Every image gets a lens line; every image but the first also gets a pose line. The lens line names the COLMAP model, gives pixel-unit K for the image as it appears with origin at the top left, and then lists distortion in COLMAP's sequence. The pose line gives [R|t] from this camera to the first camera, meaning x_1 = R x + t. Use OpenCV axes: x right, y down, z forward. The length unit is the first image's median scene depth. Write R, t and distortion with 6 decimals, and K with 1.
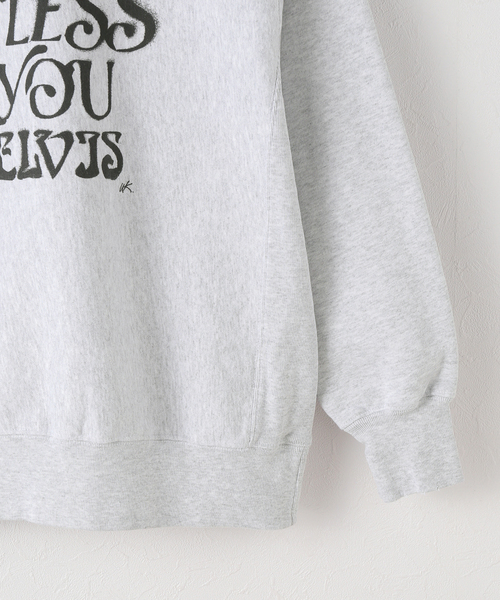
lens RADIAL K [[1676.9, 0, 254.0], [0, 1676.9, 302.5], [0, 0, 1]] dist [0.096164, 0.000000]
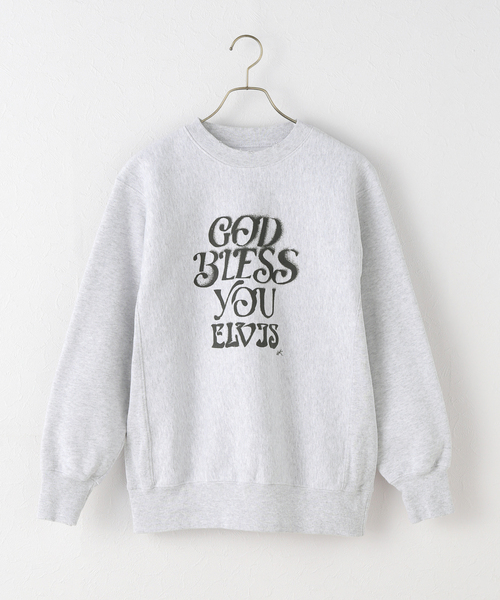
lens RADIAL K [[1676.9, 0, 246.6], [0, 1676.9, 300.6], [0, 0, 1]] dist [0.096164, 0.000000]
pose [[0.999712, 0.016643, -0.017299, -0.081949], [-0.018824, 0.990703, -0.134736, 0.133688], [0.014896, 0.135023, 0.990731, -0.931388]]
